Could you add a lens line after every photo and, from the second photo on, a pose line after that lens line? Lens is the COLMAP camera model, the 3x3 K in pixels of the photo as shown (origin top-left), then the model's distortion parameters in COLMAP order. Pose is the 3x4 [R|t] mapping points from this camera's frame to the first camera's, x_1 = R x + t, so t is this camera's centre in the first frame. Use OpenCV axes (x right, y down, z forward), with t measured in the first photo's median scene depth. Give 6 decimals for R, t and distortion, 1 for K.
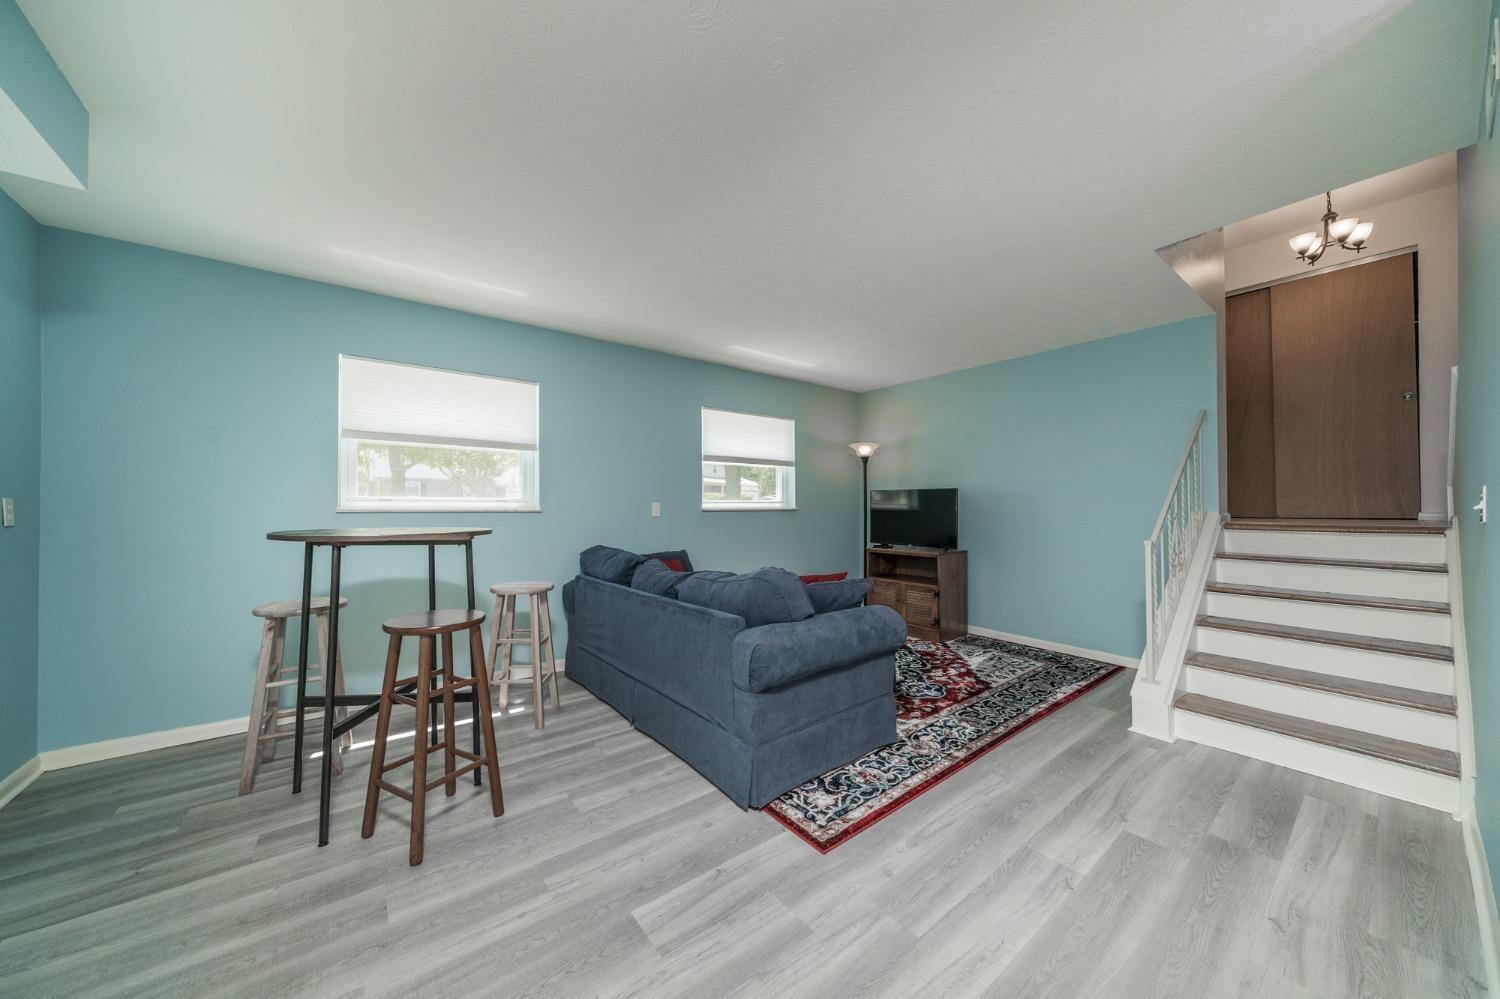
lens RADIAL K [[508.6, 0, 748.8], [0, 508.6, 501.7], [0, 0, 1]] dist [0.000679, -0.000631]
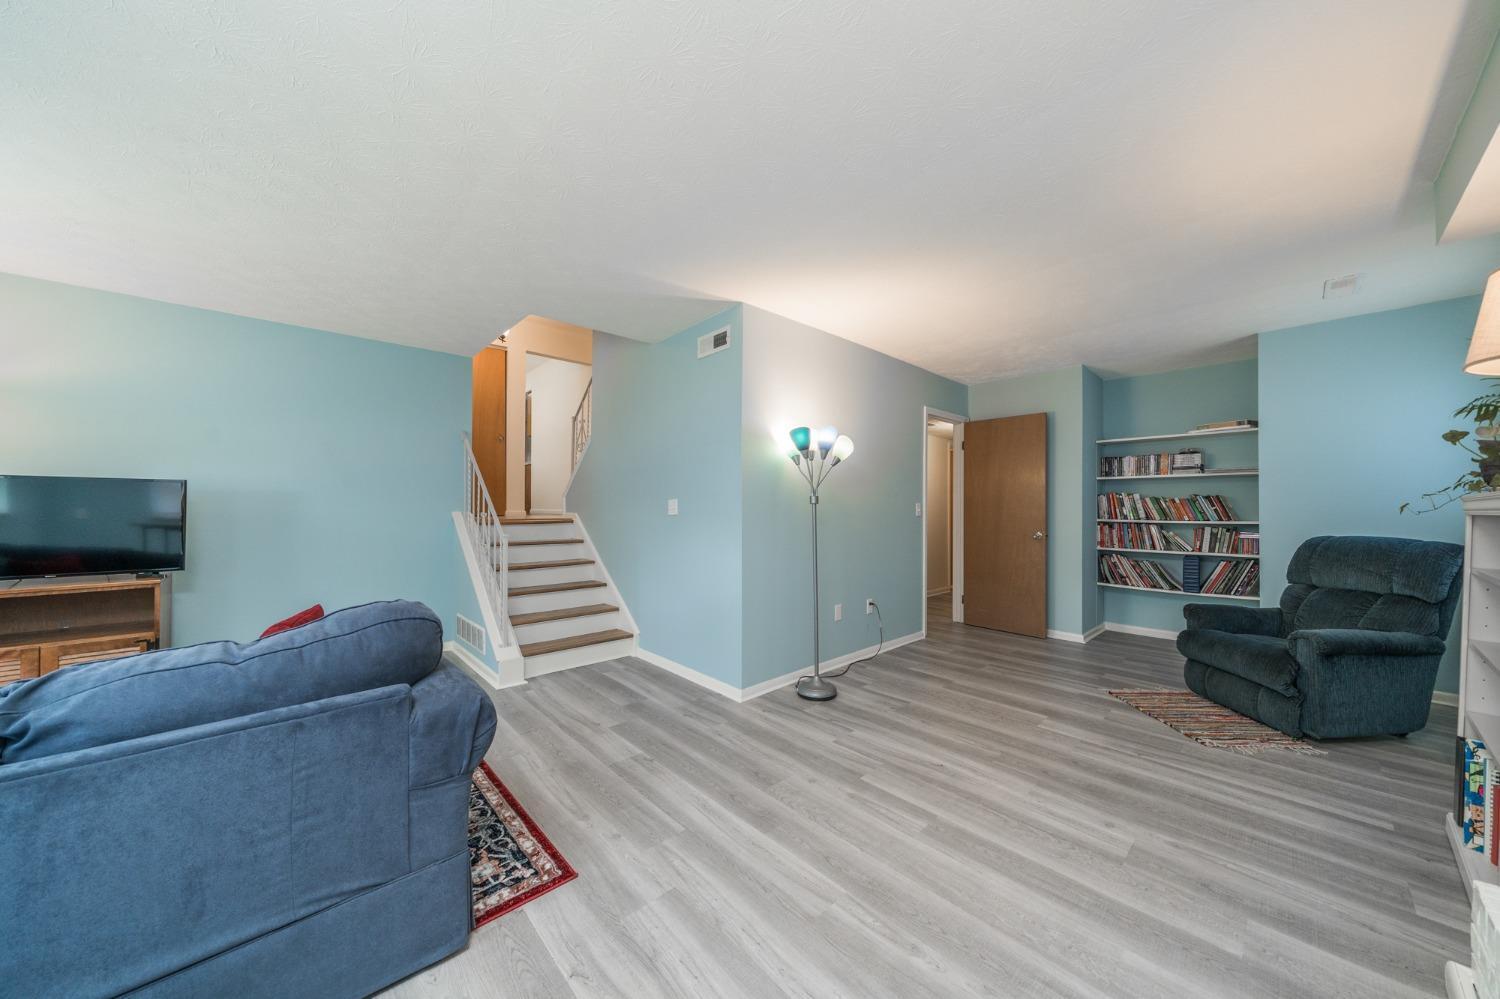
lens RADIAL K [[508.6, 0, 750.2], [0, 508.6, 505.0], [0, 0, 1]] dist [0.000679, -0.000631]
pose [[-0.086280, 0.005890, 0.996254, -0.742371], [-0.012918, 0.999892, -0.007031, 0.001456], [-0.996187, -0.013476, -0.086194, 0.687127]]
